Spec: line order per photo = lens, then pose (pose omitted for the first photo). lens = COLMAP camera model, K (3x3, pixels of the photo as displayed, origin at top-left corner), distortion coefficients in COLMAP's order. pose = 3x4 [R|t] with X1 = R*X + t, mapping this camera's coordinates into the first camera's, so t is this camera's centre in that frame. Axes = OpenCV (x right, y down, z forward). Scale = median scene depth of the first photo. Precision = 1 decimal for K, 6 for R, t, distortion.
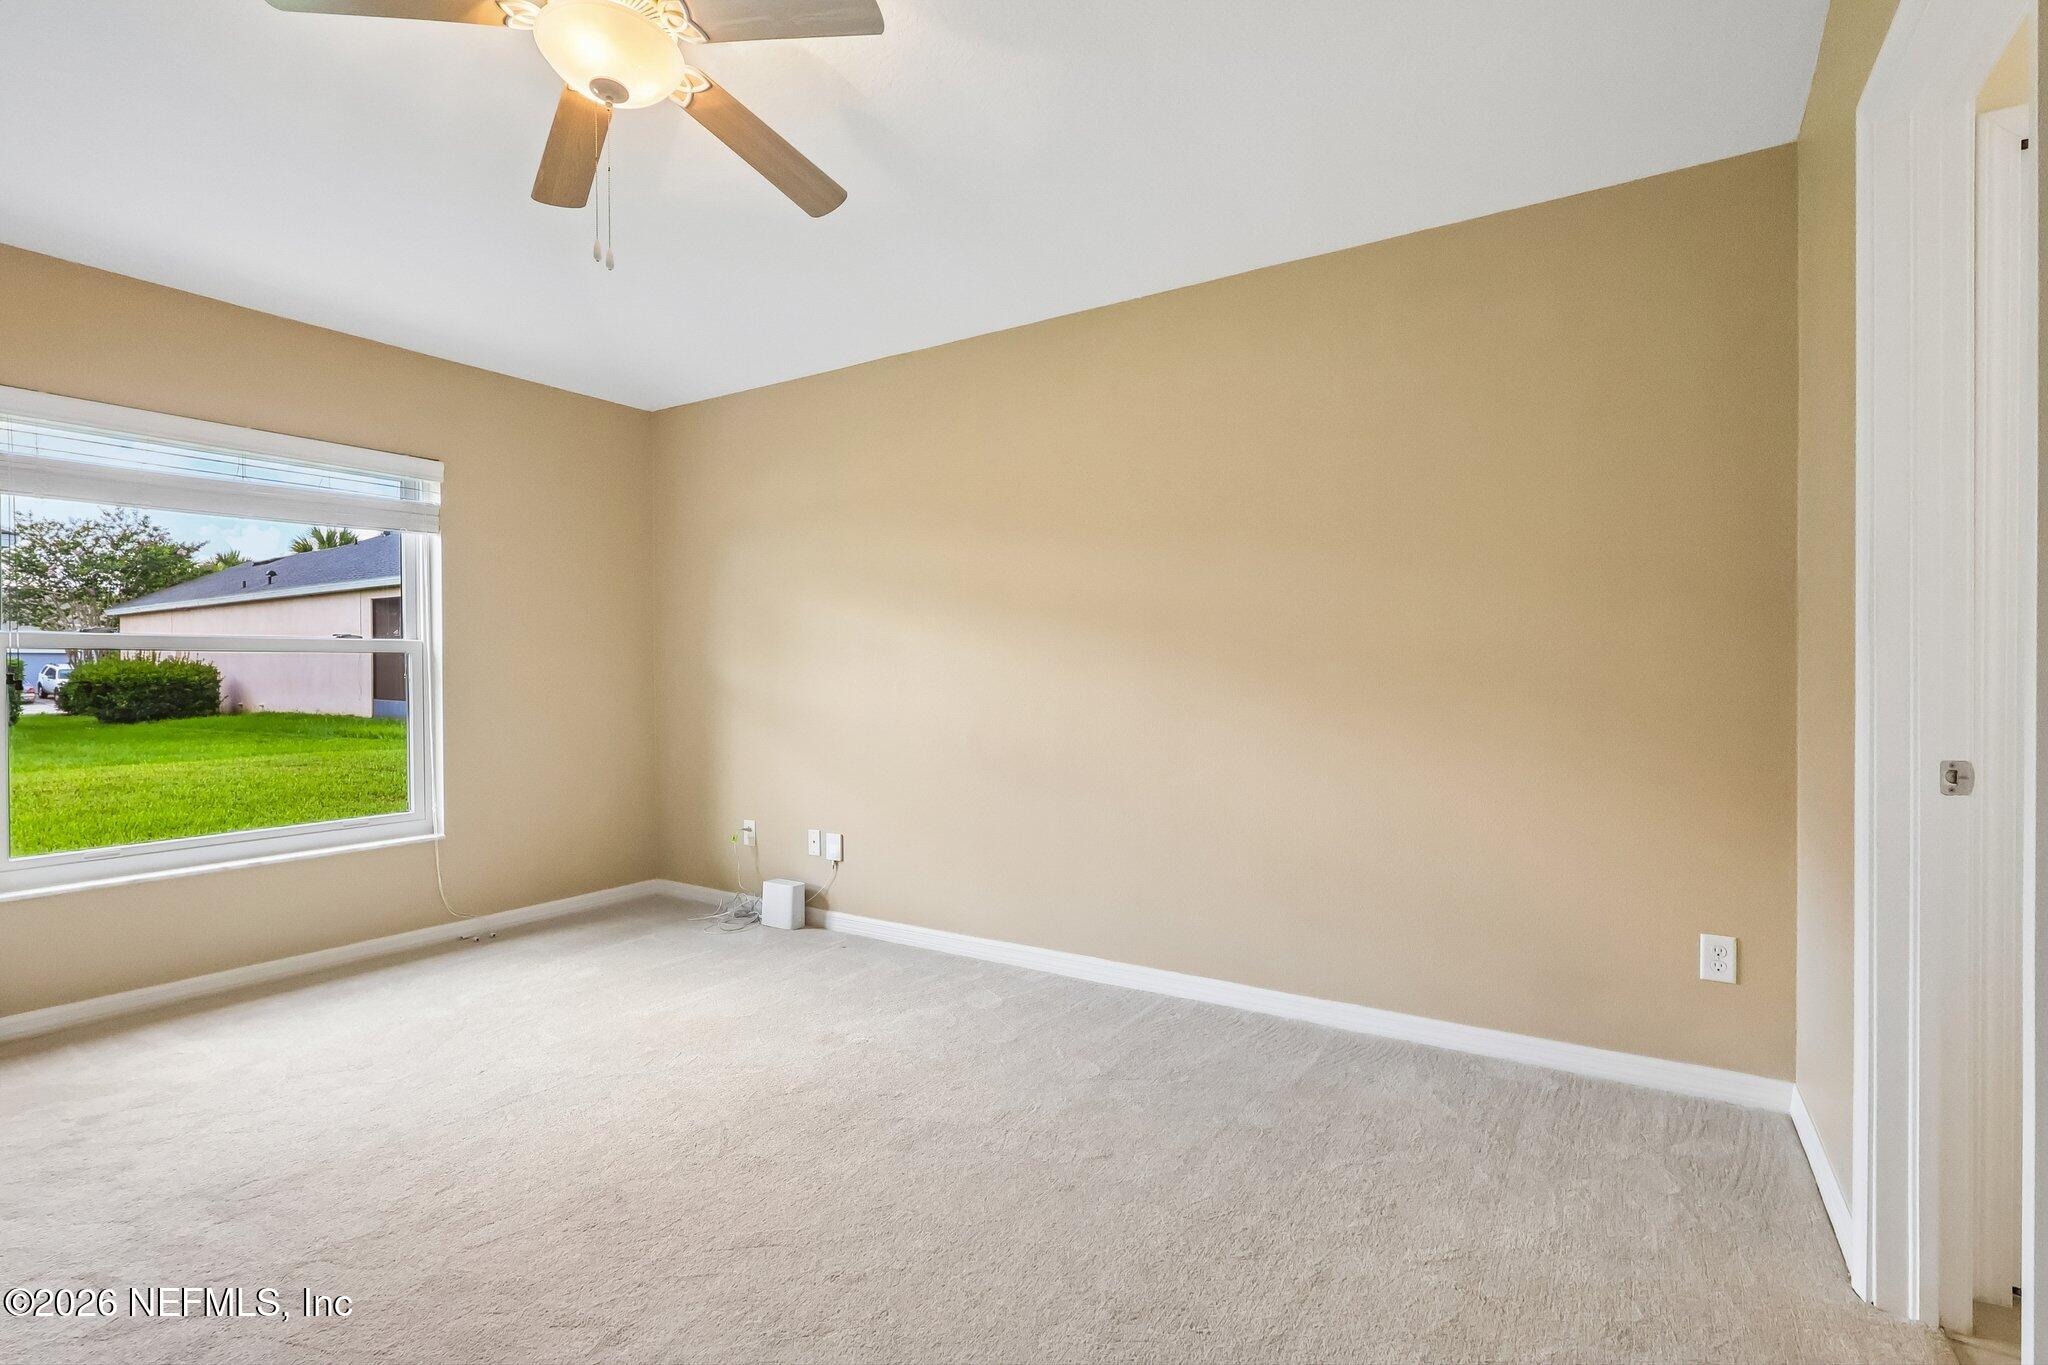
lens RADIAL K [[945.3, 0, 1025.2], [0, 945.3, 677.2], [0, 0, 1]] dist [-0.002209, 0.000595]
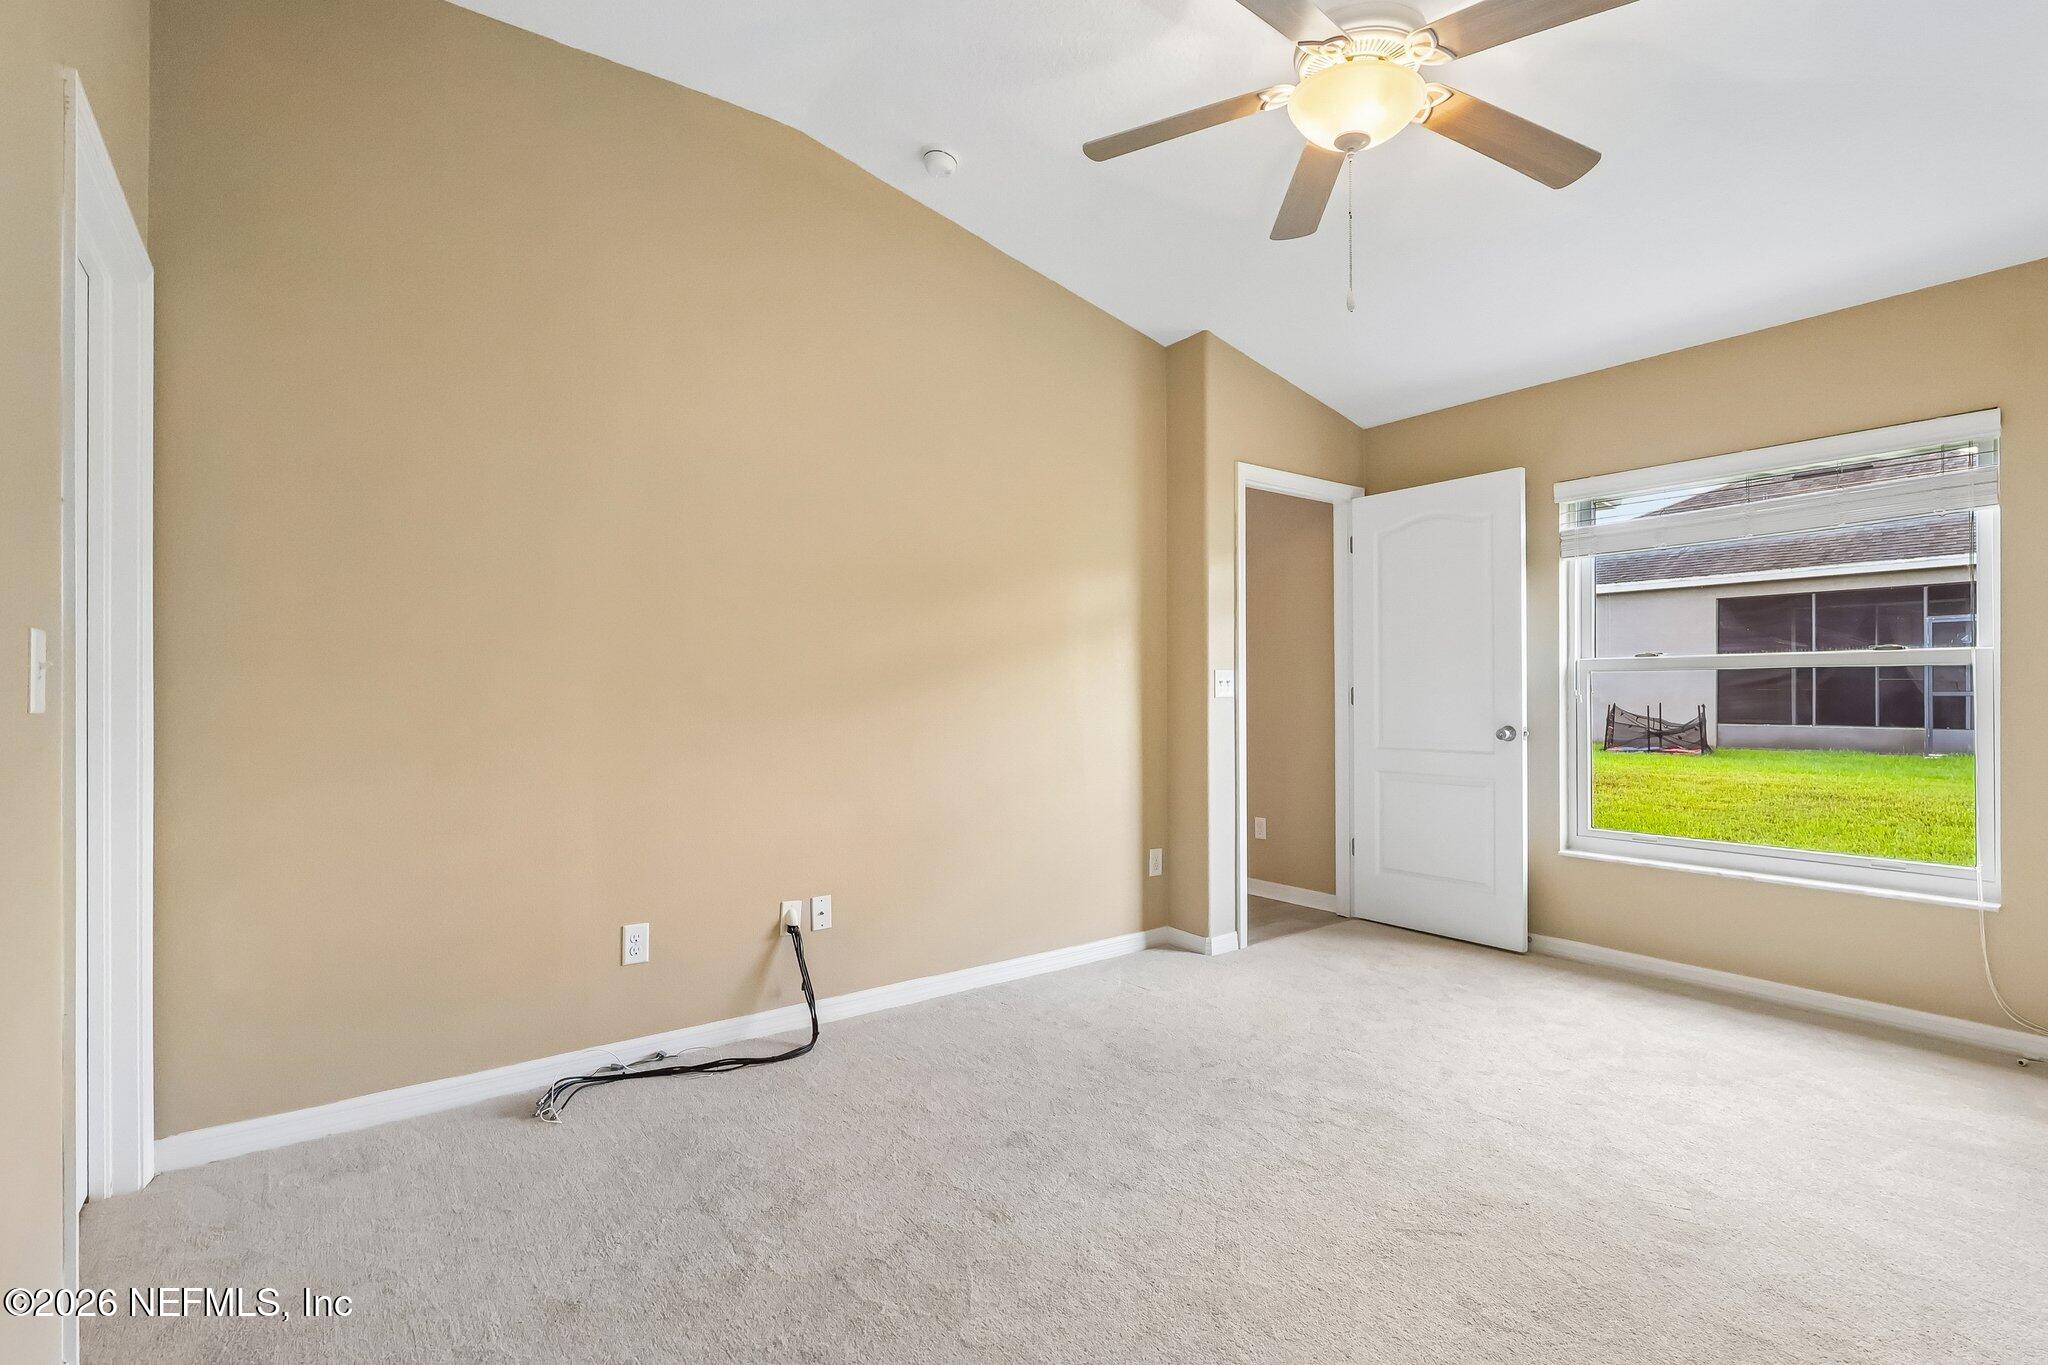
lens RADIAL K [[945.3, 0, 1024.2], [0, 945.3, 692.2], [0, 0, 1]] dist [-0.002209, 0.000595]
pose [[-0.354812, 0.004830, -0.934925, 0.447860], [-0.000198, 0.999986, 0.005241, -0.008627], [0.934938, 0.002044, -0.354806, 0.683730]]
